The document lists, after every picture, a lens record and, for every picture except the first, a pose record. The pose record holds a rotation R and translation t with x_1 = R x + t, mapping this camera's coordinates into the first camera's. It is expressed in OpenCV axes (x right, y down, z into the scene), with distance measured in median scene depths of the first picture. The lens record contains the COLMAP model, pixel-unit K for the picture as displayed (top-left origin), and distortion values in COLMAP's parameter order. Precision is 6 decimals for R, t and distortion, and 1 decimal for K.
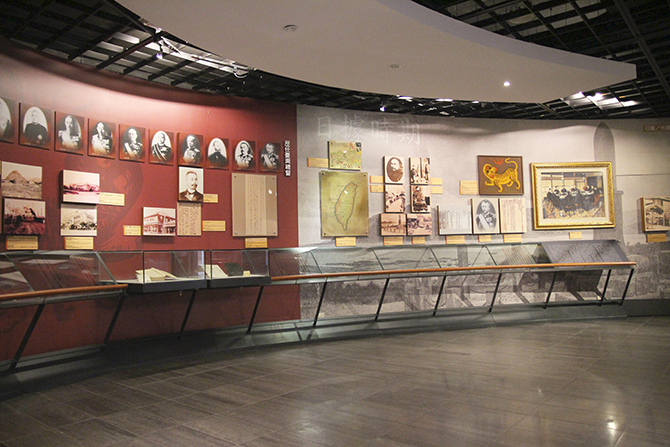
lens RADIAL K [[522.0, 0, 335.0], [0, 522.0, 223.5], [0, 0, 1]] dist [-0.087676, 0.010345]
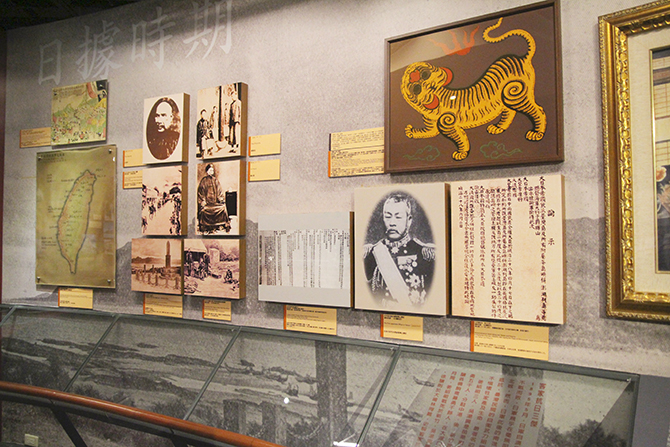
lens RADIAL K [[522.0, 0, 335.0], [0, 522.0, 223.5], [0, 0, 1]] dist [-0.087676, 0.010345]
pose [[0.696964, 0.003924, -0.717096, 0.666723], [0.019477, 0.999513, 0.024399, -0.051043], [0.716842, -0.030972, 0.696548, 1.107388]]
